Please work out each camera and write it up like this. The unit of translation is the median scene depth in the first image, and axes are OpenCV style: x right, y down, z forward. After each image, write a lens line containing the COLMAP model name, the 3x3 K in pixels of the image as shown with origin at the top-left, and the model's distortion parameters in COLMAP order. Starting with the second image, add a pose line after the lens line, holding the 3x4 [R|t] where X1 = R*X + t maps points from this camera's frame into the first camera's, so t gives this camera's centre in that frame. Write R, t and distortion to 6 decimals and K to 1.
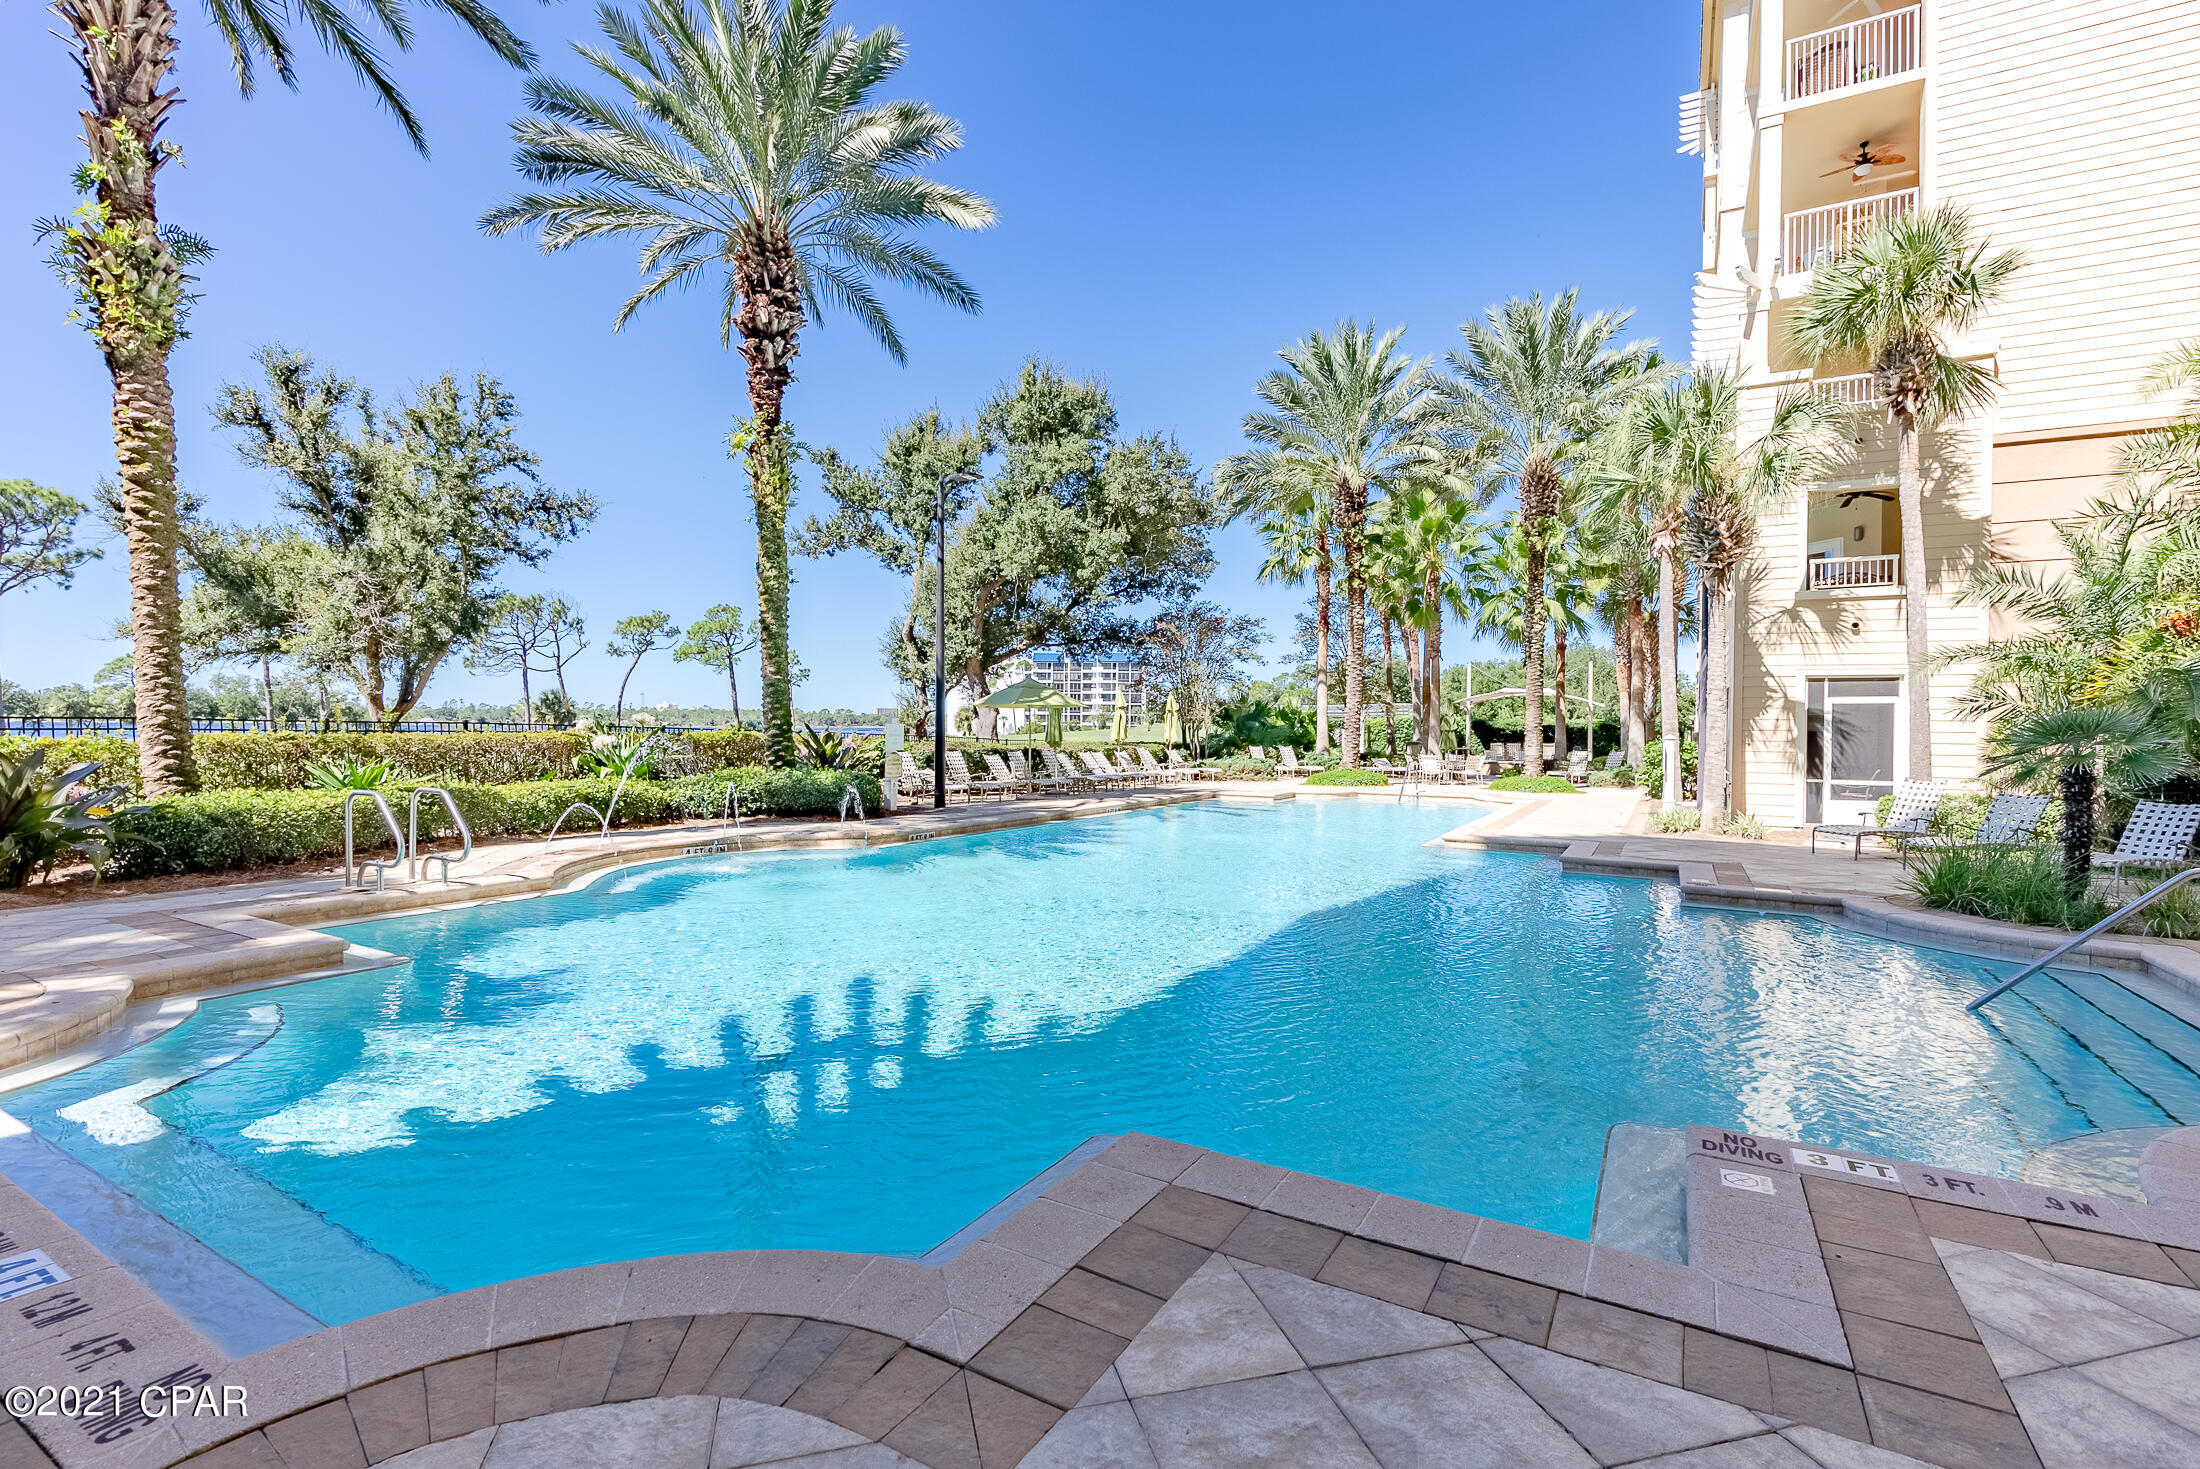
lens RADIAL K [[993.1, 0, 1100.0], [0, 993.1, 734.5], [0, 0, 1]] dist [-0.000838, 0.000009]
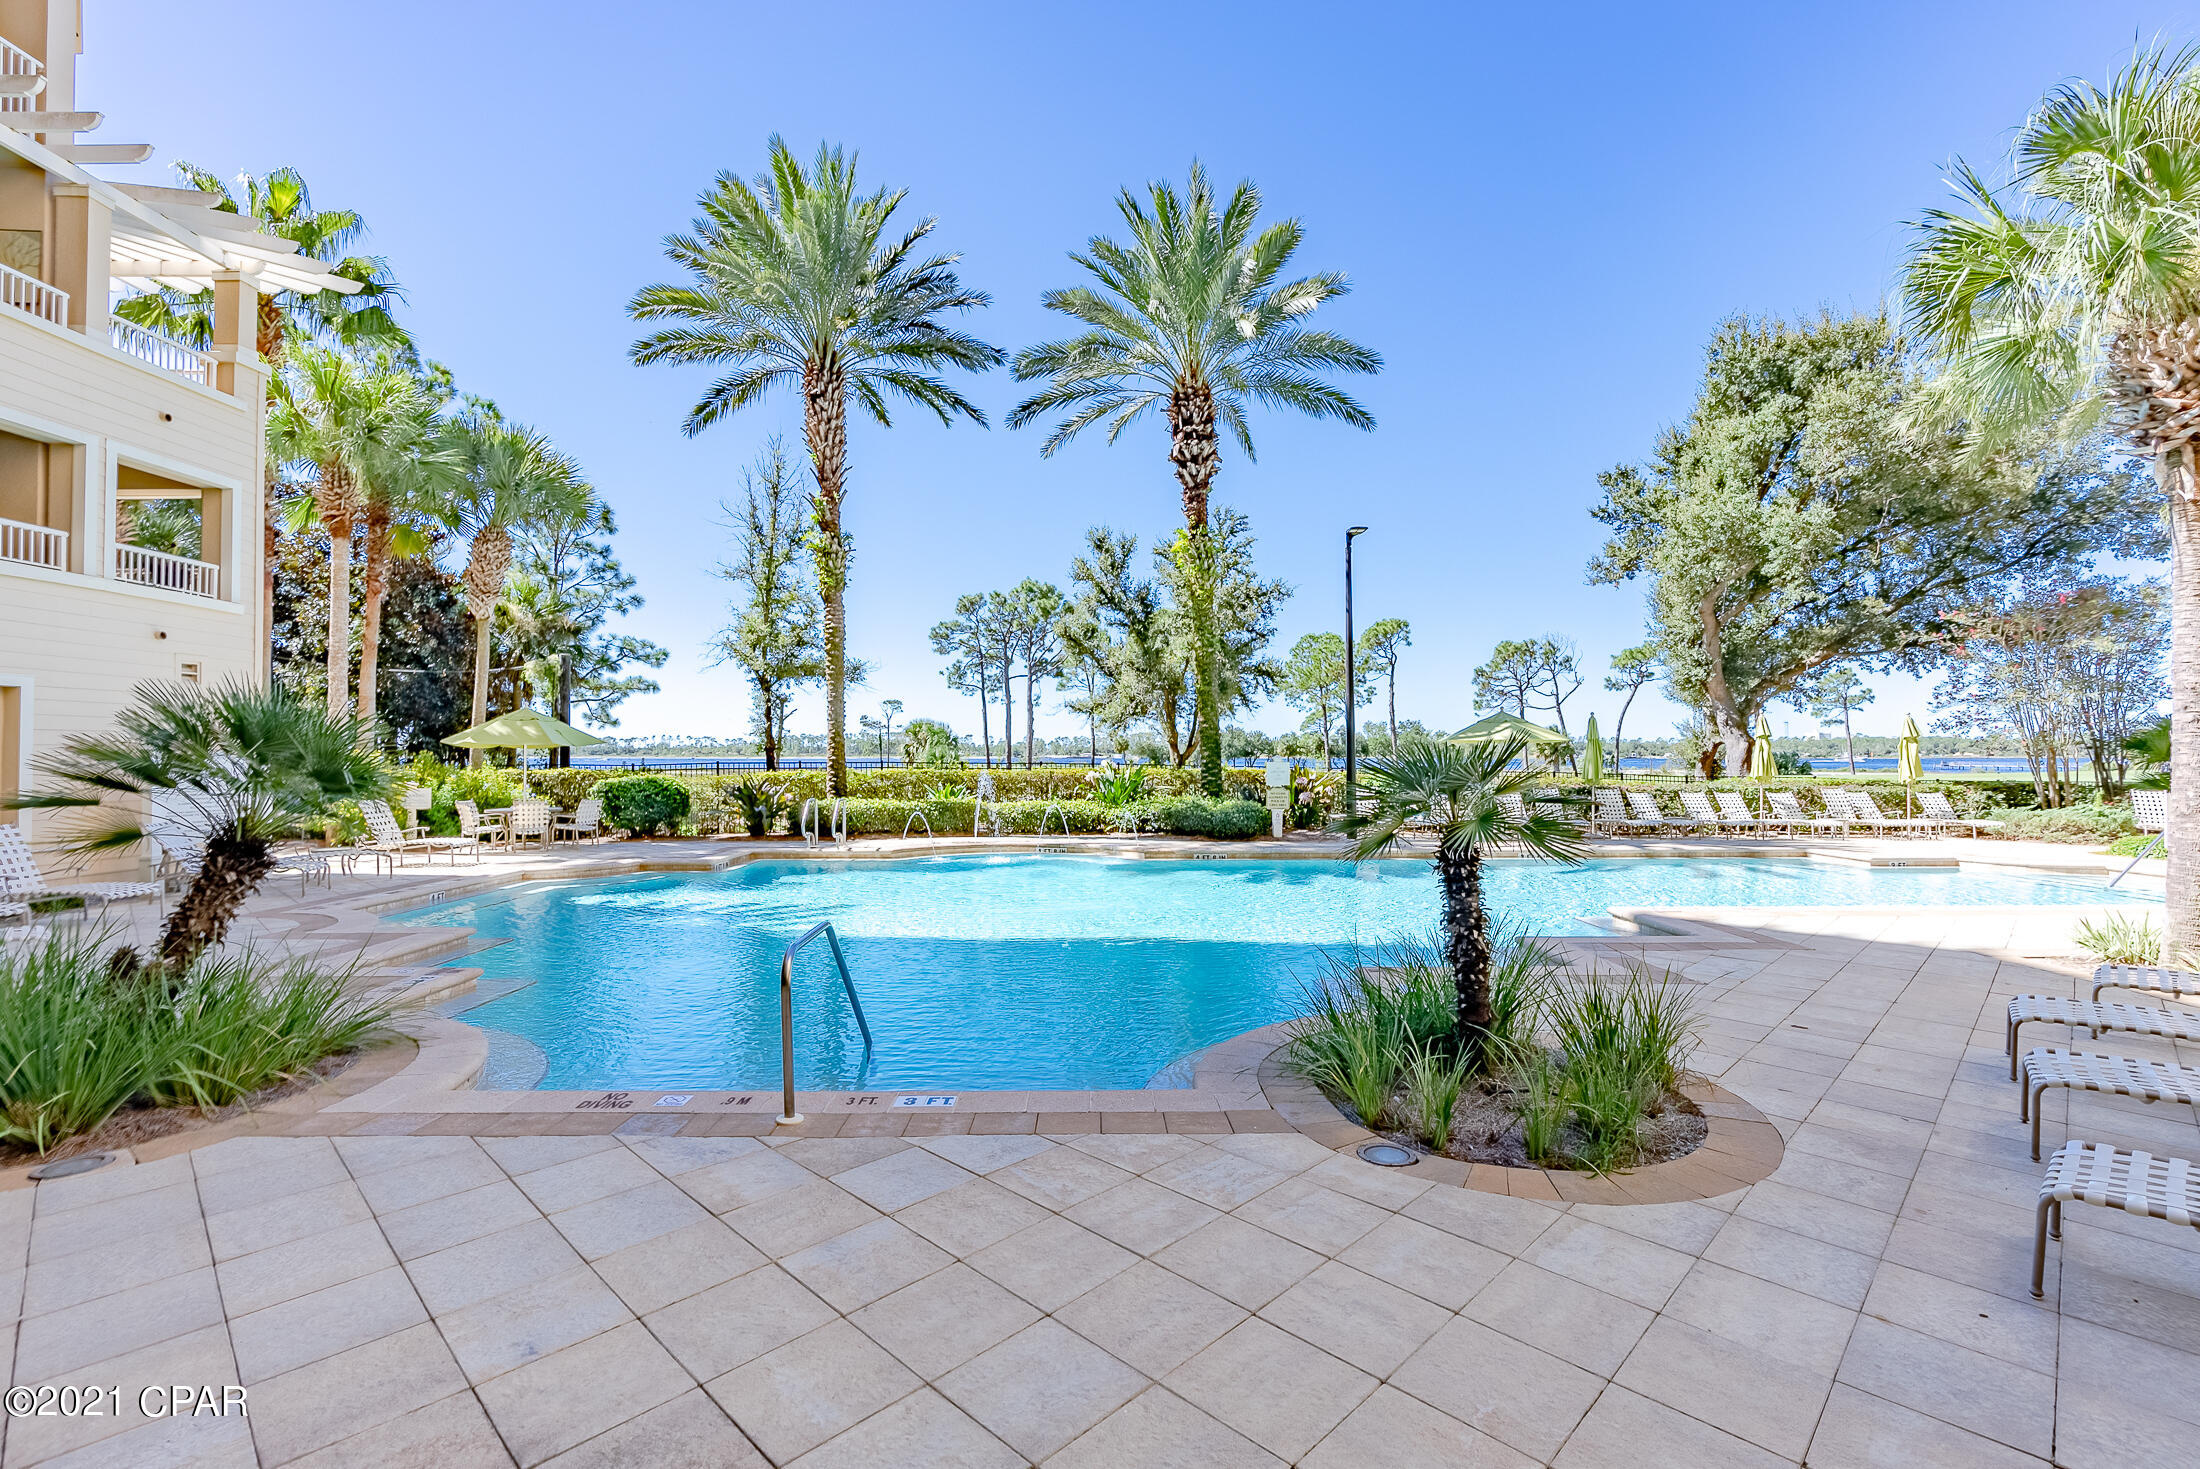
lens RADIAL K [[993.1, 0, 1100.0], [0, 993.1, 734.5], [0, 0, 1]] dist [-0.000838, 0.000009]
pose [[0.510365, -0.026782, -0.859541, 0.567543], [-0.001499, 0.999486, -0.032033, -0.004758], [0.859957, 0.017637, 0.510062, 0.198034]]
